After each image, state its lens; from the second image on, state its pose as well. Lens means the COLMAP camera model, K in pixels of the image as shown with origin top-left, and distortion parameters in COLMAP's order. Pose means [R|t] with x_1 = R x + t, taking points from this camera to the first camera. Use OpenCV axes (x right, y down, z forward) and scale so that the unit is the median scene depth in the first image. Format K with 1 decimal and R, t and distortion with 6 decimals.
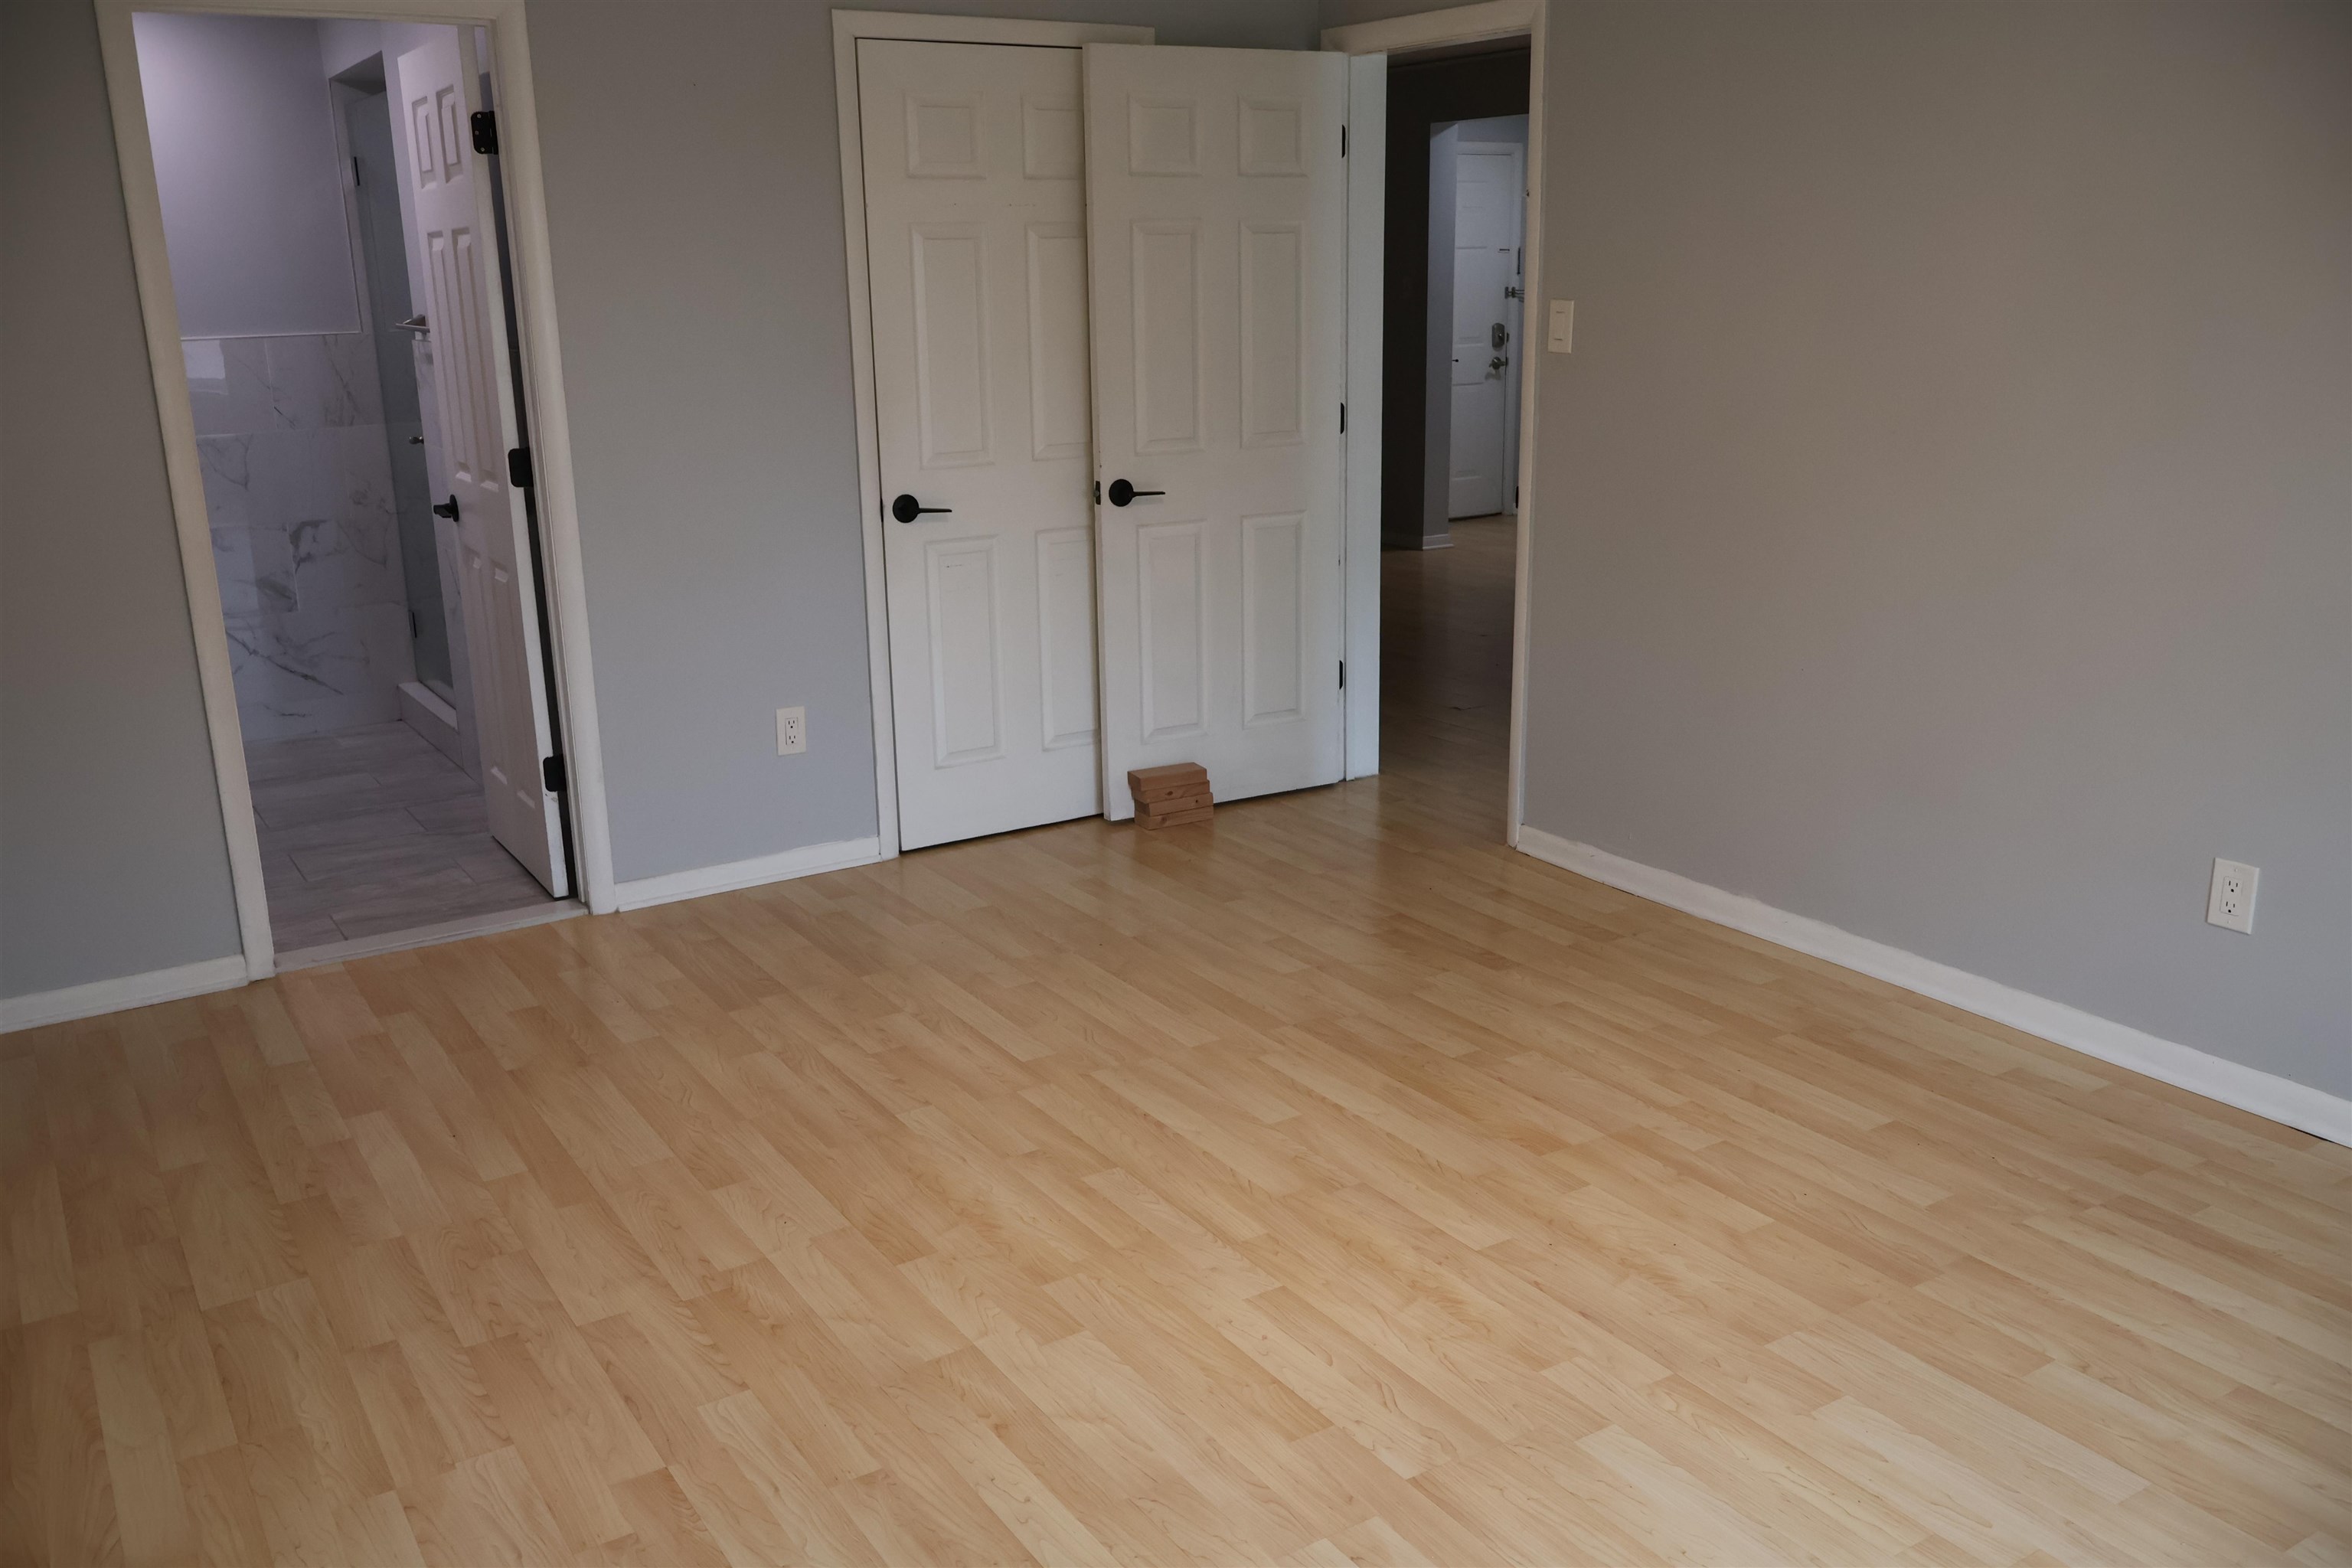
lens RADIAL K [[1965.3, 0, 1179.1], [0, 1965.3, 780.8], [0, 0, 1]] dist [-0.015780, 0.000882]
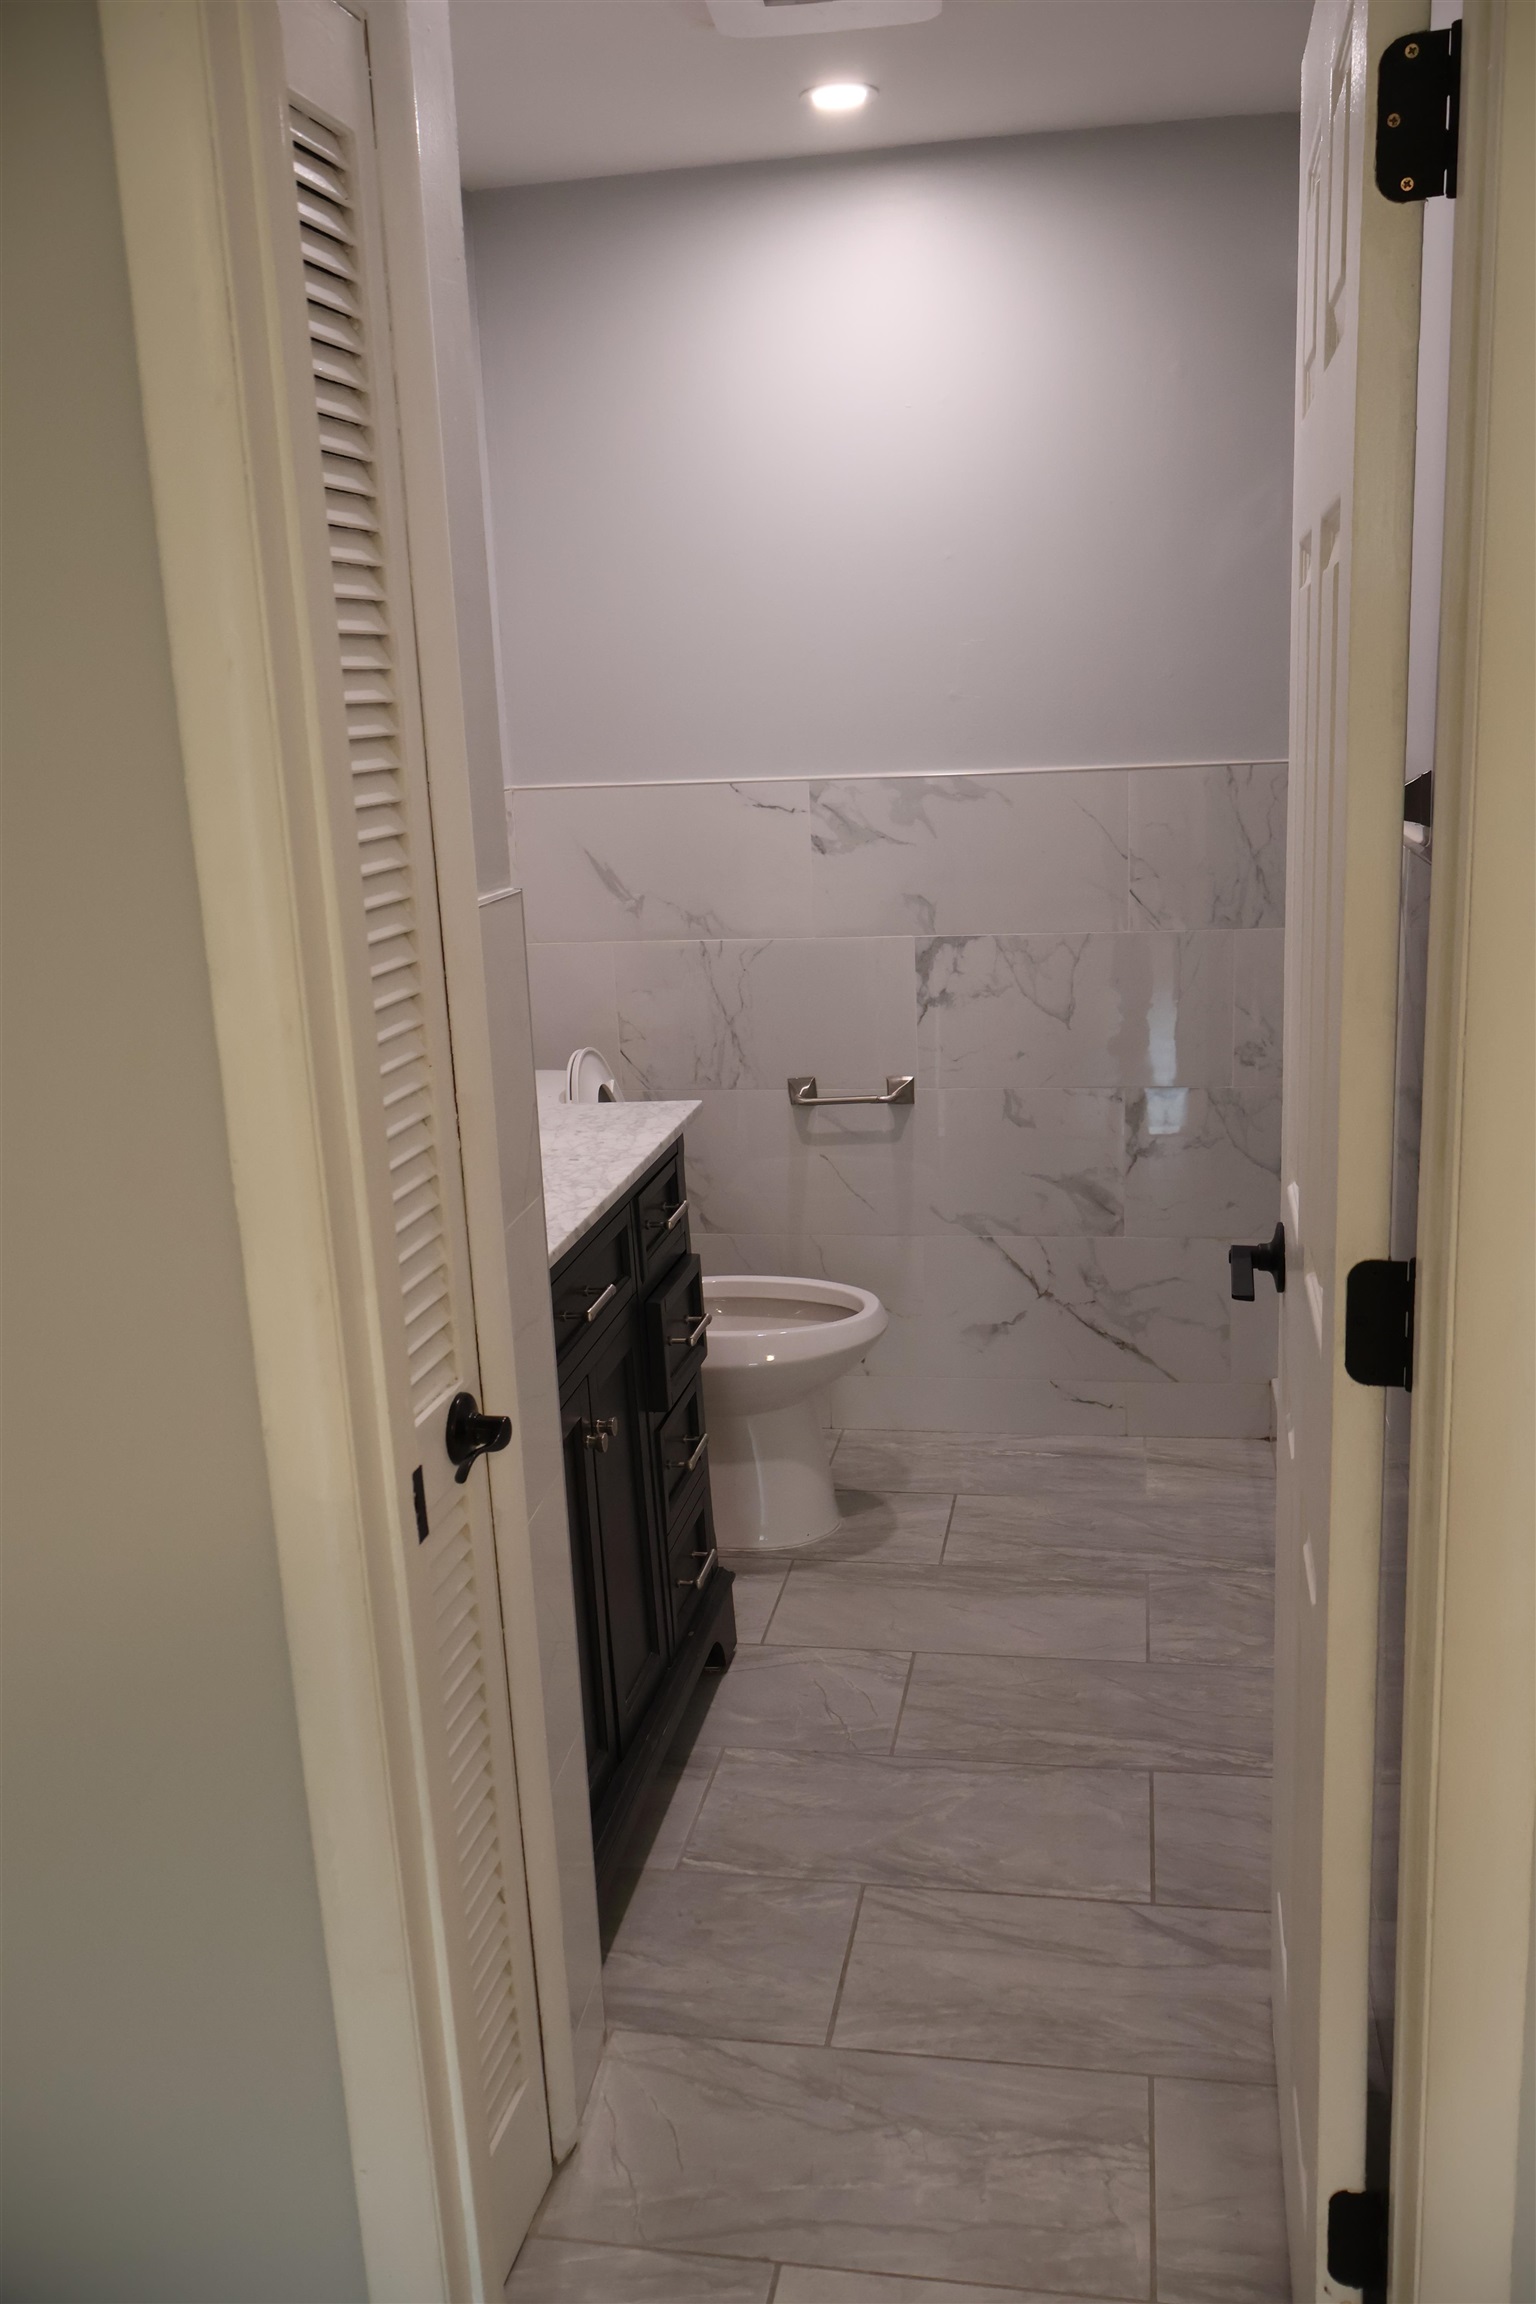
lens RADIAL K [[1925.2, 0, 775.4], [0, 1925.2, 1152.8], [0, 0, 1]] dist [-0.015780, 0.000882]
pose [[0.736718, 0.140810, -0.661377, -0.150915], [-0.141485, 0.988528, 0.052860, -0.127777], [0.661233, 0.054632, 0.748189, 0.503679]]
